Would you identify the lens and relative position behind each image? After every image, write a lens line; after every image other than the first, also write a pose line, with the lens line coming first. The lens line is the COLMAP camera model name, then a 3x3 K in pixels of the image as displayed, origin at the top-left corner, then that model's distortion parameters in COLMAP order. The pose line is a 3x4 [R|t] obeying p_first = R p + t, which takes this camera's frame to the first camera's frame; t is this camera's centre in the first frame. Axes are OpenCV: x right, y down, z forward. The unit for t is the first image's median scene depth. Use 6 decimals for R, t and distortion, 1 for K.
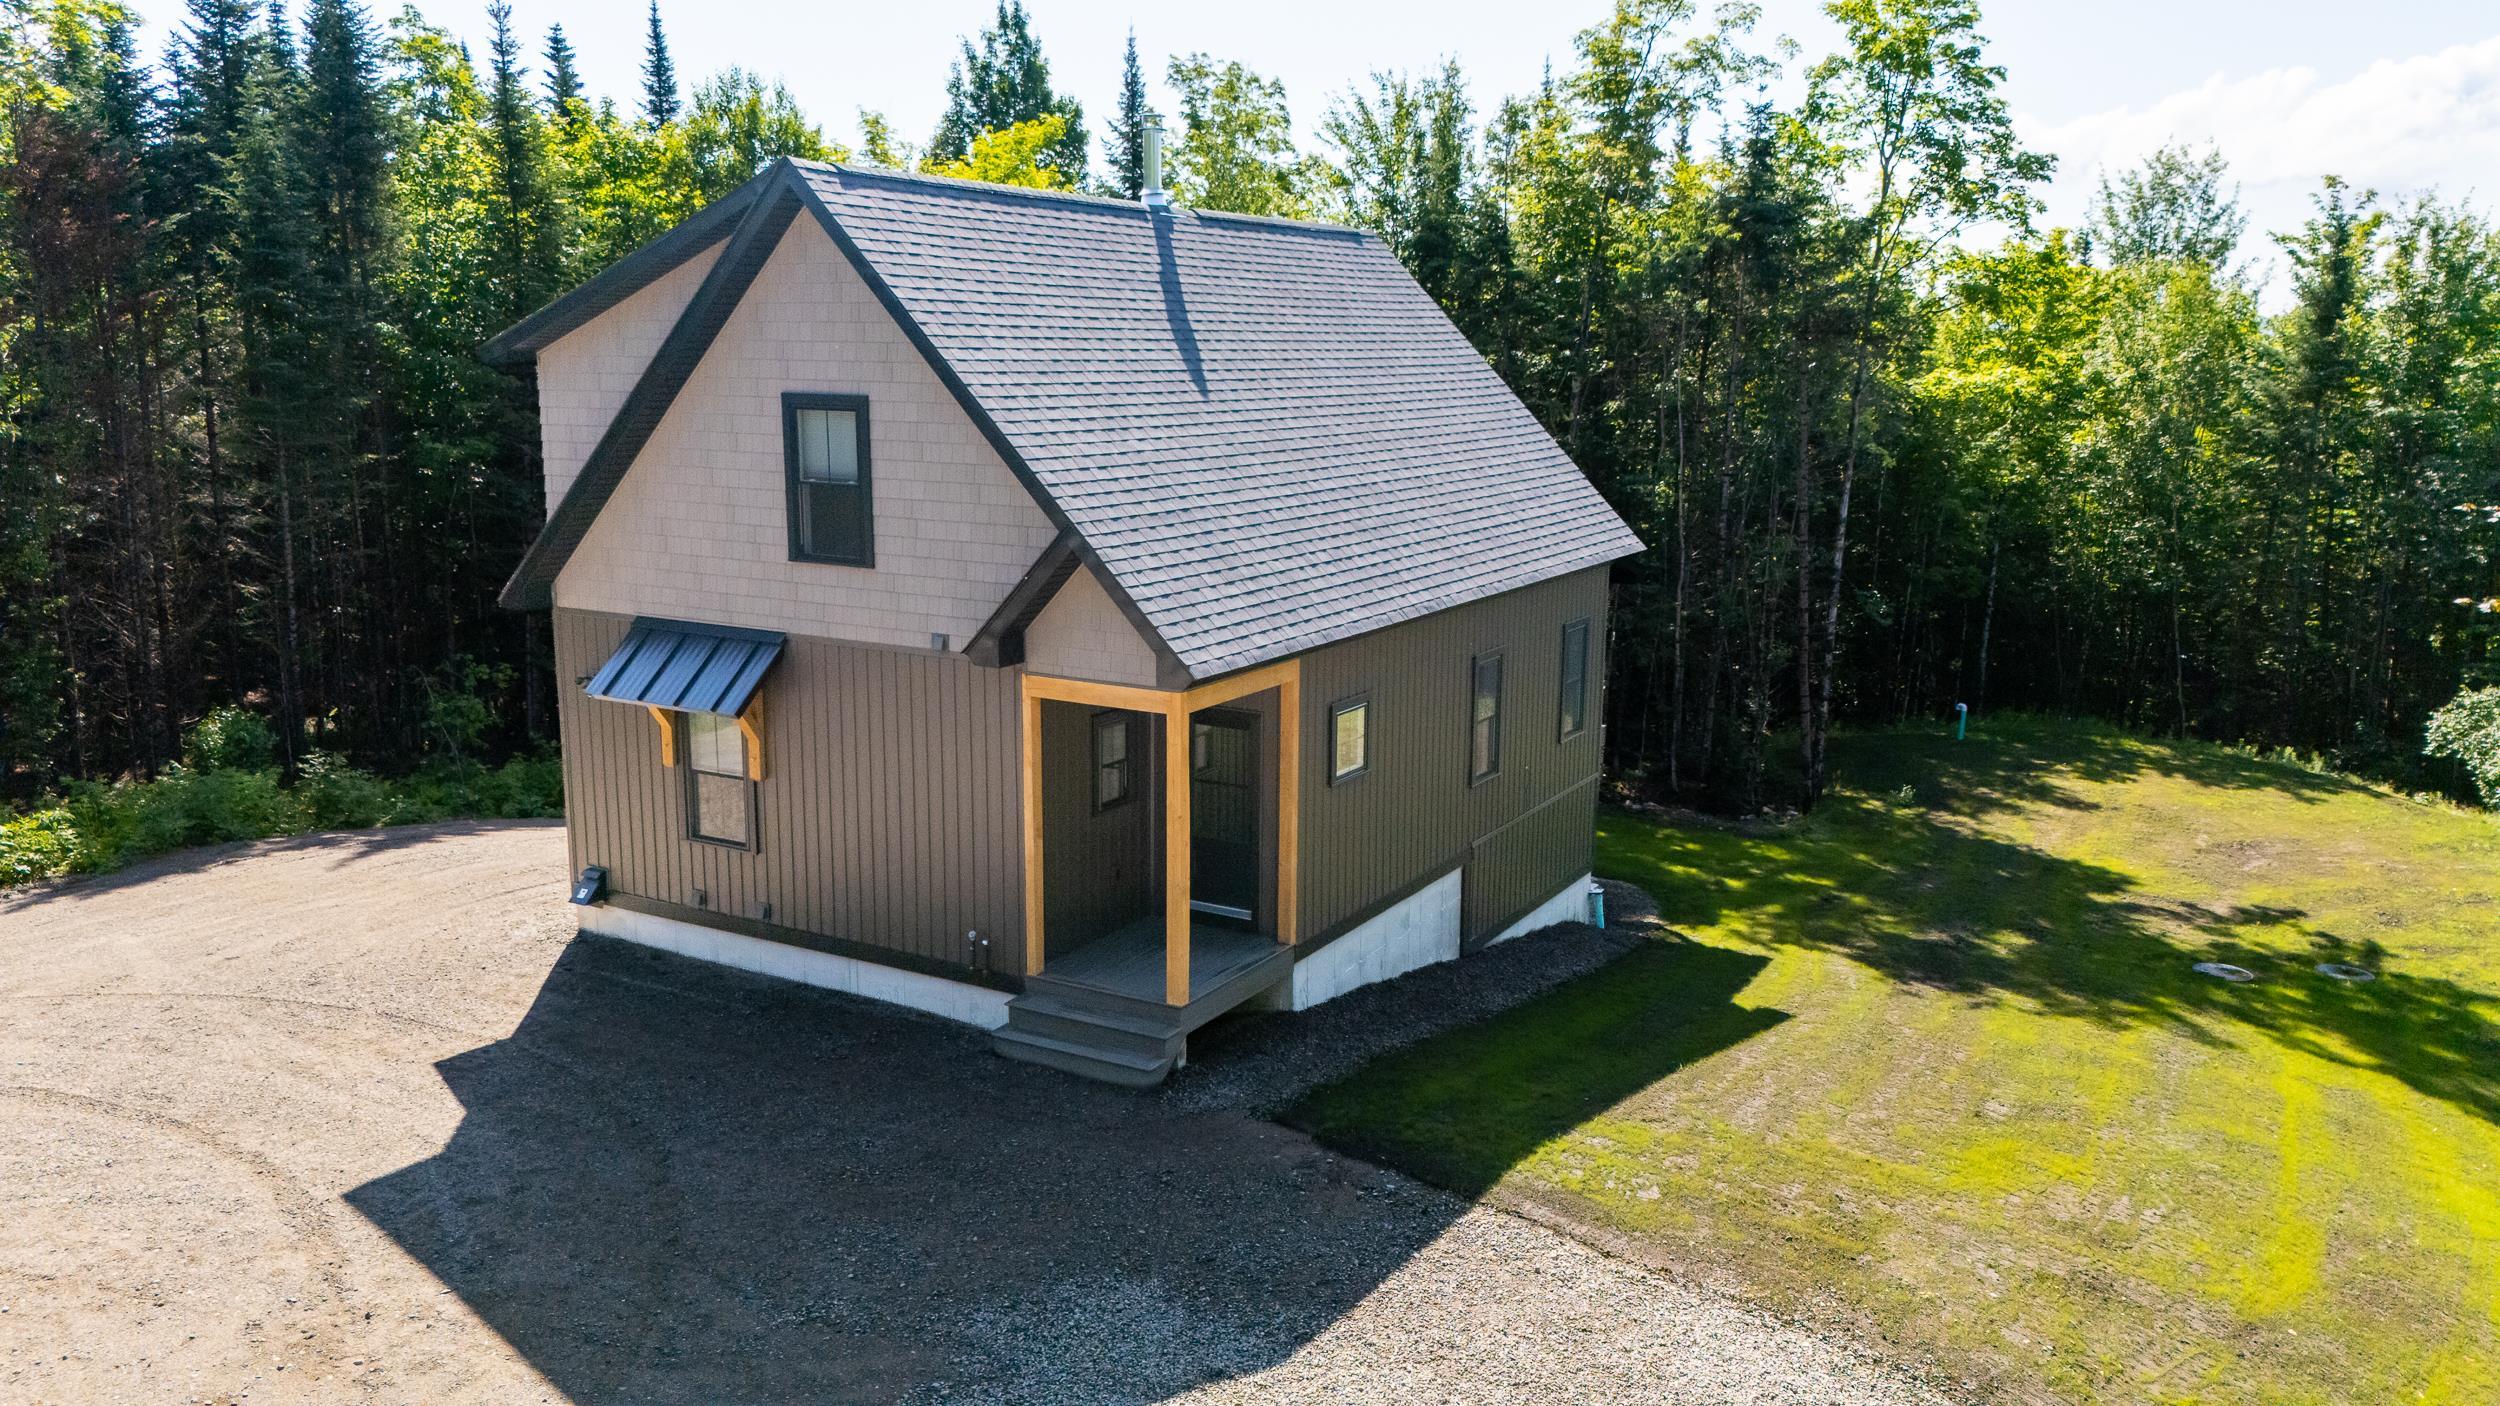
lens RADIAL K [[1822.3, 0, 1245.3], [0, 1822.3, 685.6], [0, 0, 1]] dist [0.062049, -0.061618]
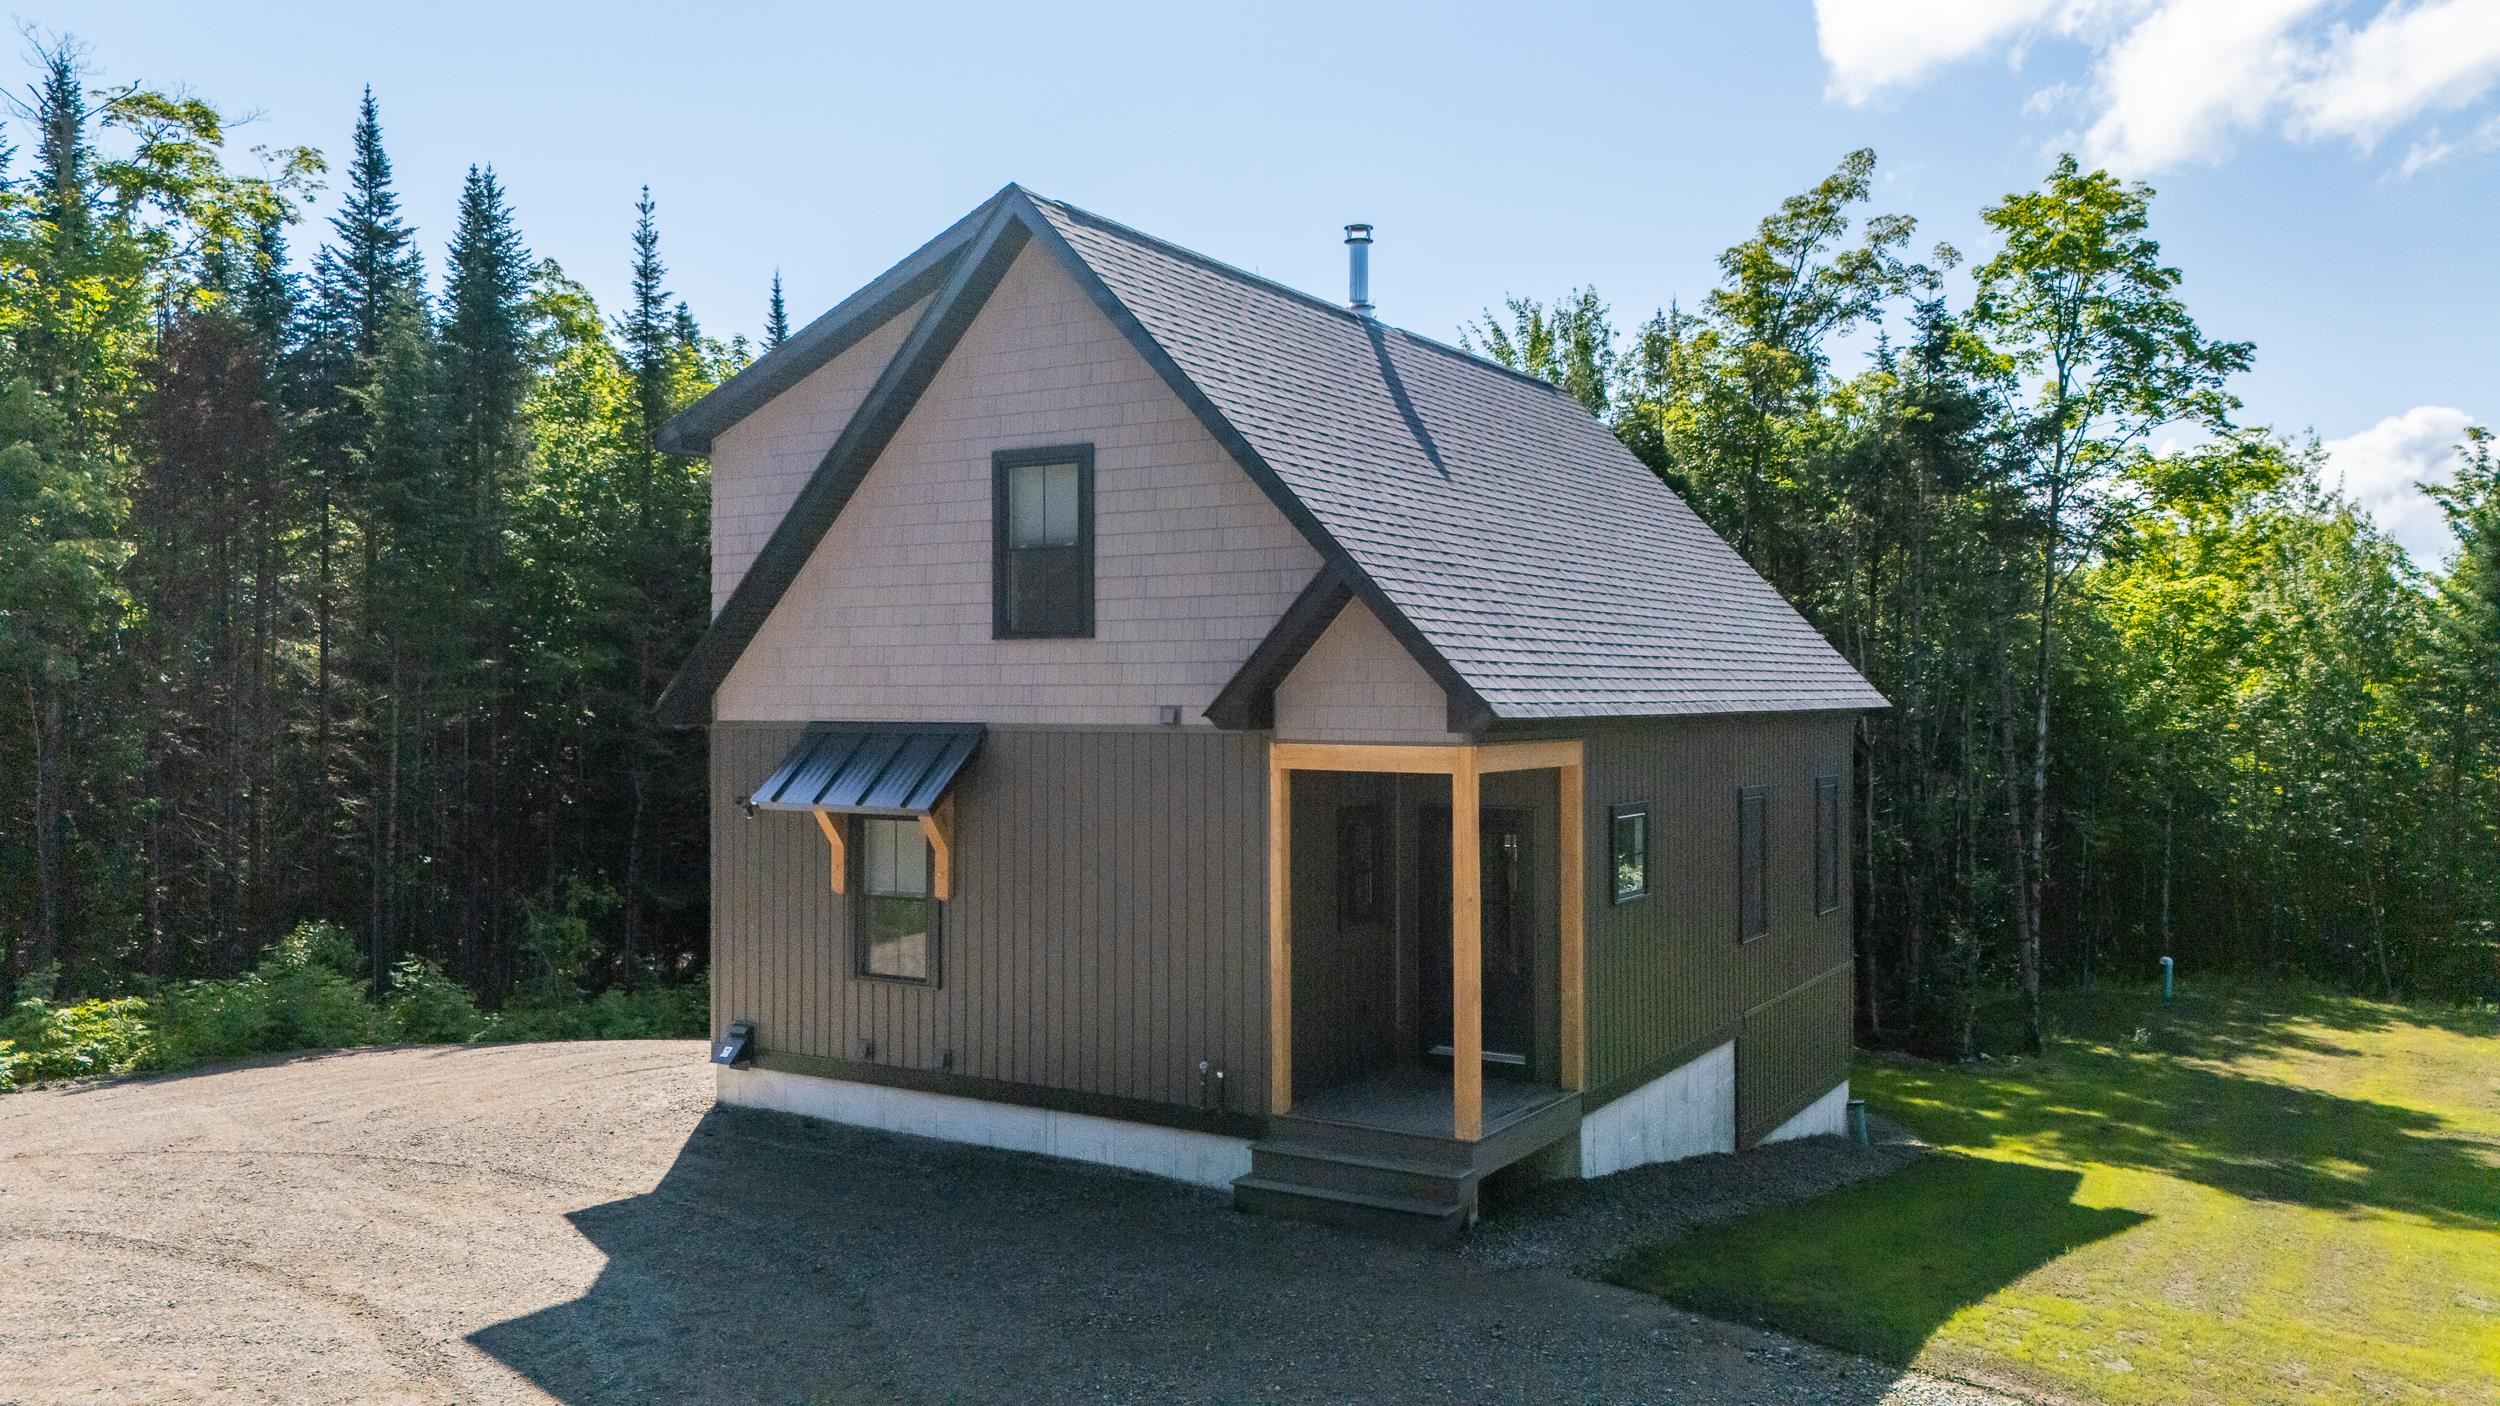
lens RADIAL K [[1822.3, 0, 1245.3], [0, 1822.3, 685.6], [0, 0, 1]] dist [0.062049, -0.061618]
pose [[0.999614, -0.007174, -0.026837, -0.093440], [0.001975, 0.981992, -0.188911, 0.107175], [0.027709, 0.188786, 0.981627, 0.130743]]
